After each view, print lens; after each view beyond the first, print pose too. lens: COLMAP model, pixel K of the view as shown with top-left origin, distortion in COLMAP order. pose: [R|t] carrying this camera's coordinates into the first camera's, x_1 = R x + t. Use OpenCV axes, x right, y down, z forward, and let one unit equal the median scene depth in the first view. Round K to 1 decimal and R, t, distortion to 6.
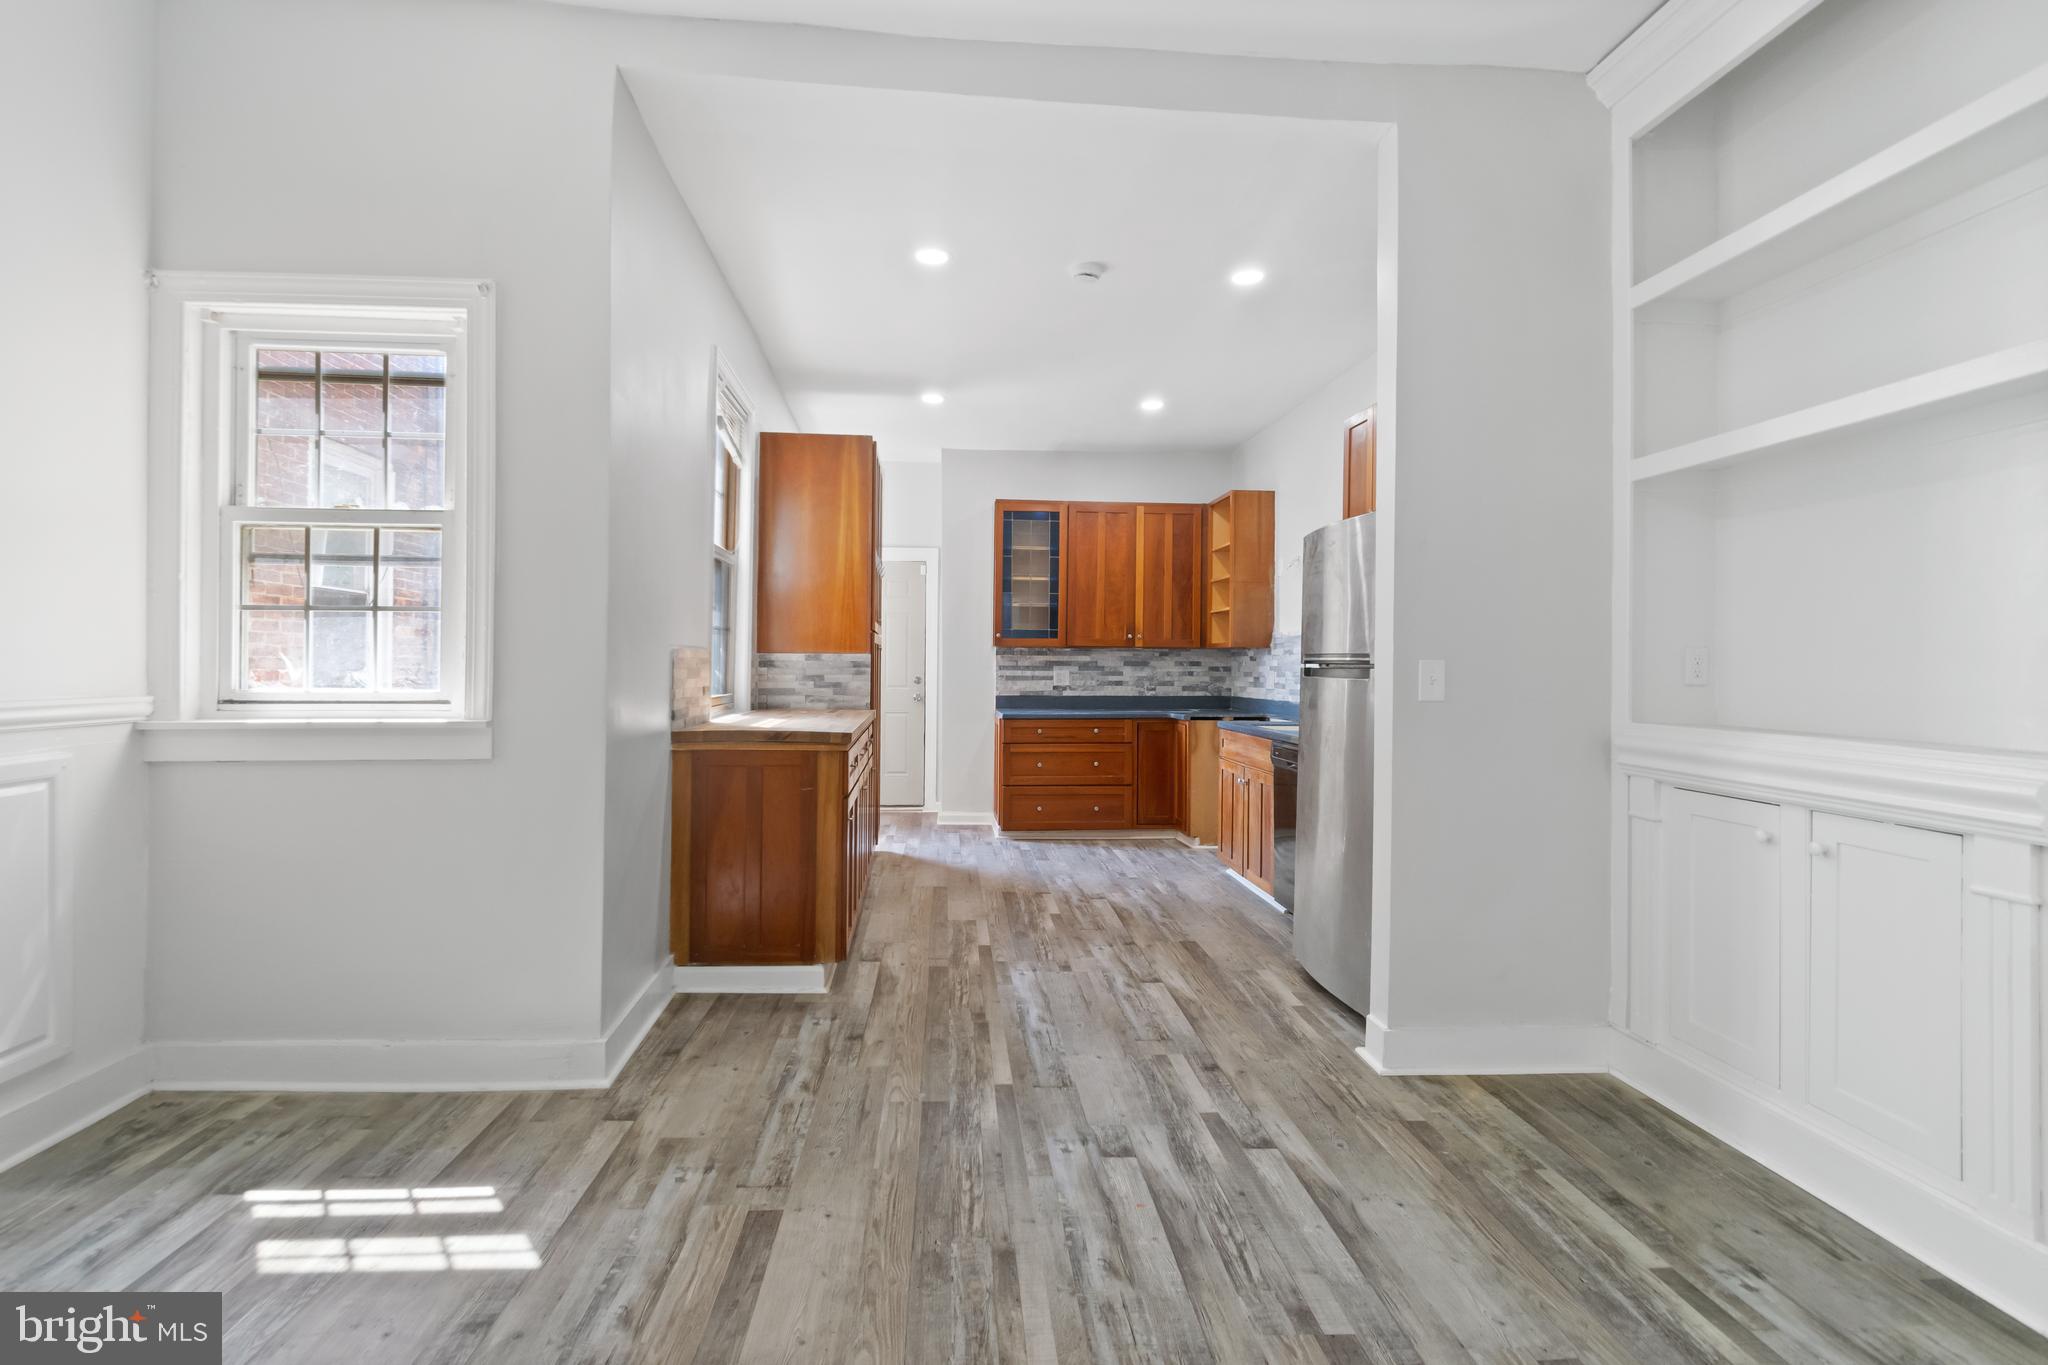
lens RADIAL K [[915.8, 0, 993.0], [0, 915.8, 659.2], [0, 0, 1]] dist [0.006943, -0.001193]
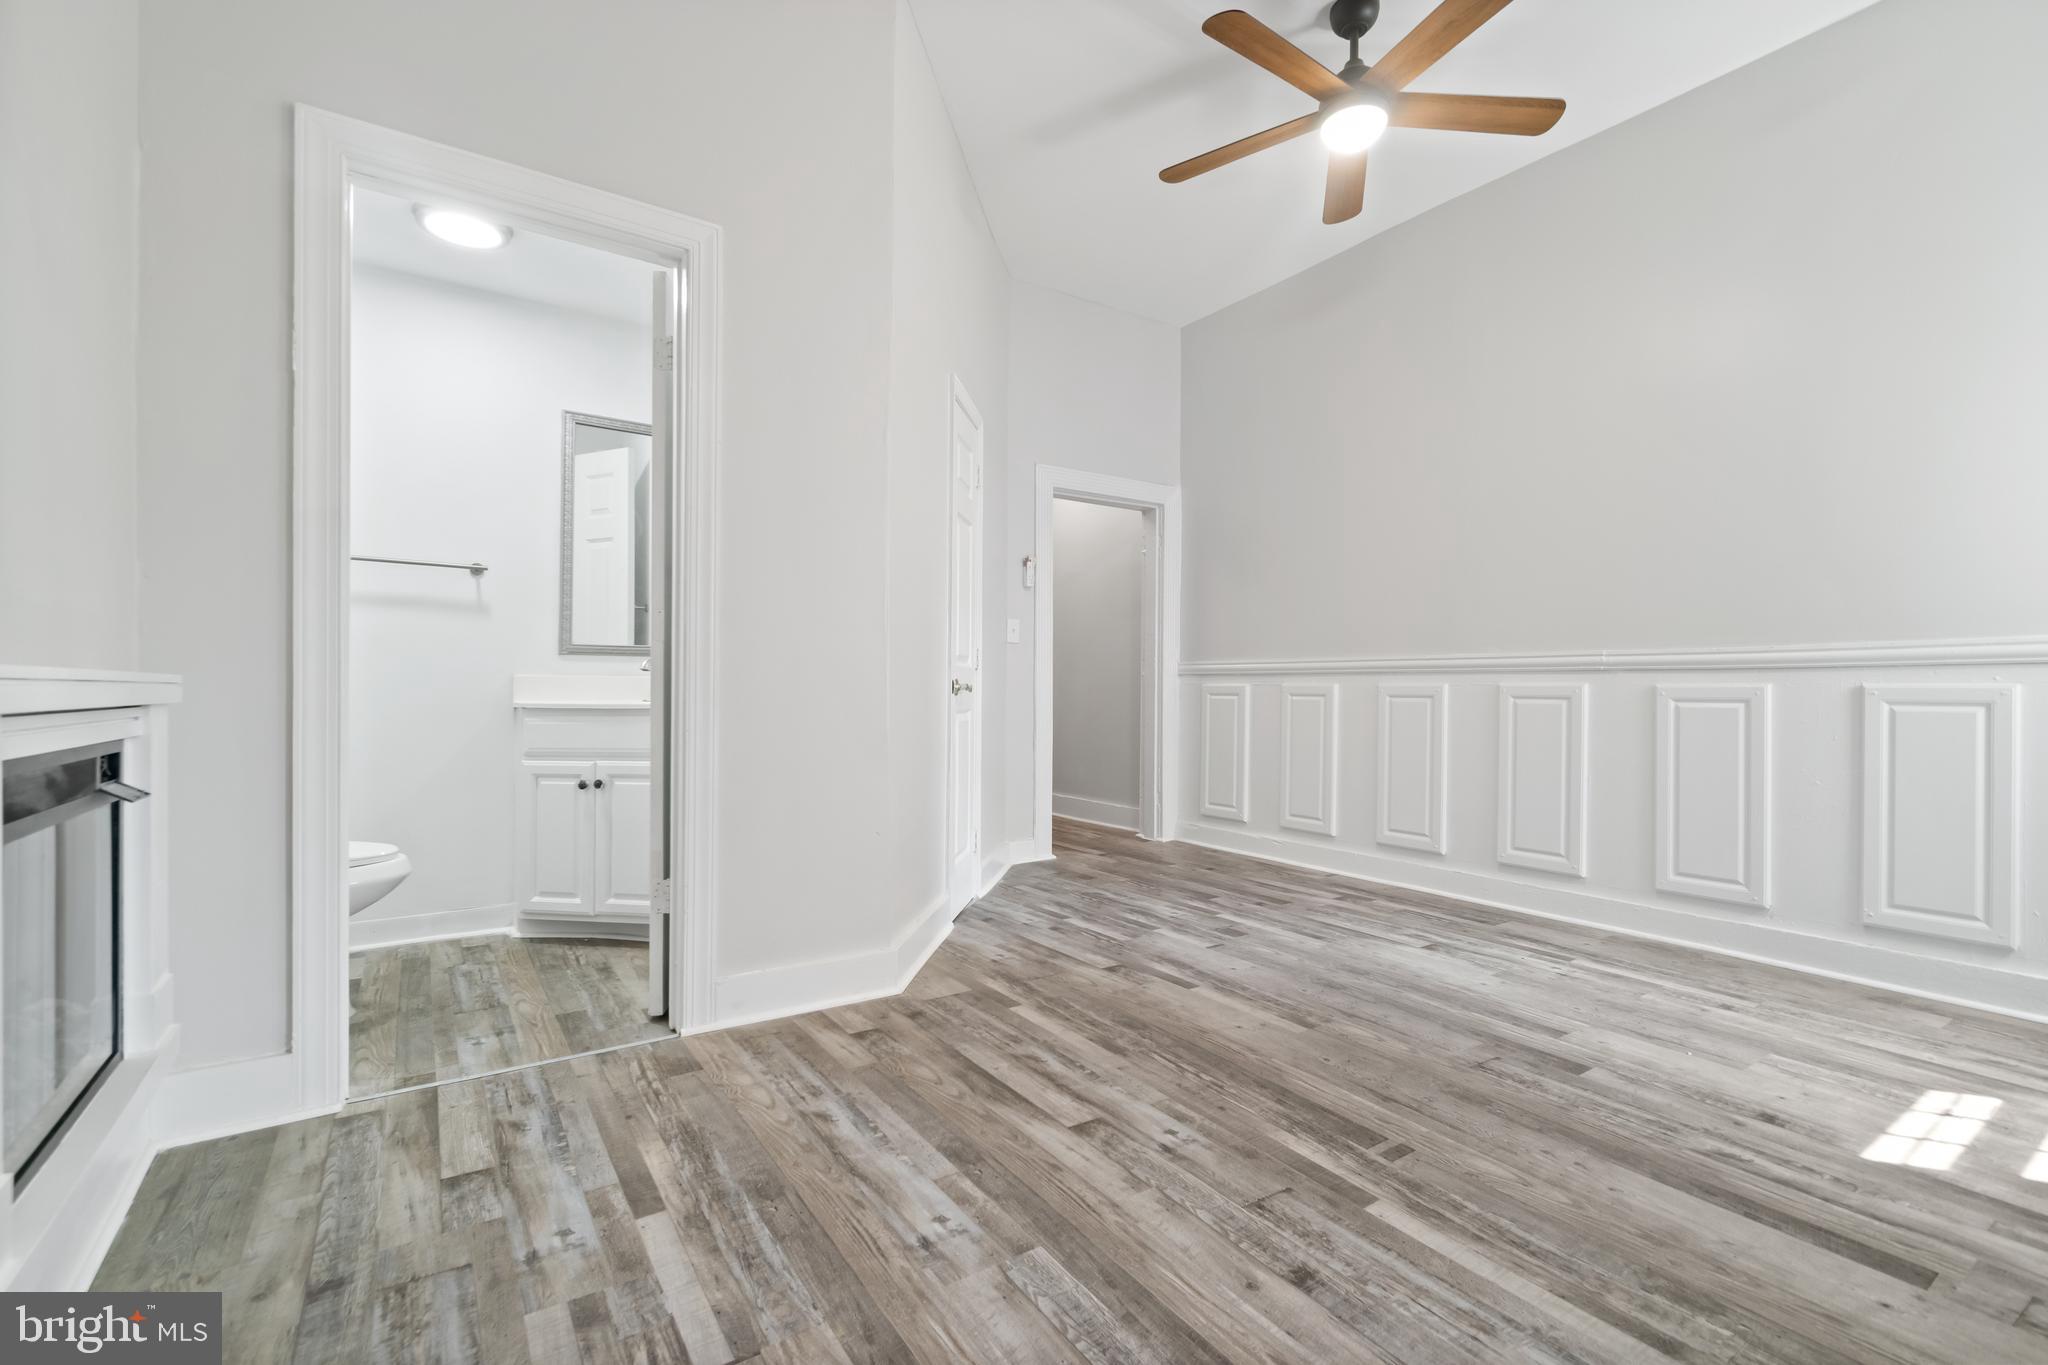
lens RADIAL K [[898.5, 0, 1015.1], [0, 898.5, 690.5], [0, 0, 1]] dist [0.011510, -0.008373]
pose [[-0.857929, -0.014893, -0.513553, 0.440118], [-0.013550, 0.999888, -0.006360, 0.091779], [0.513590, 0.001502, -0.858034, 0.738581]]
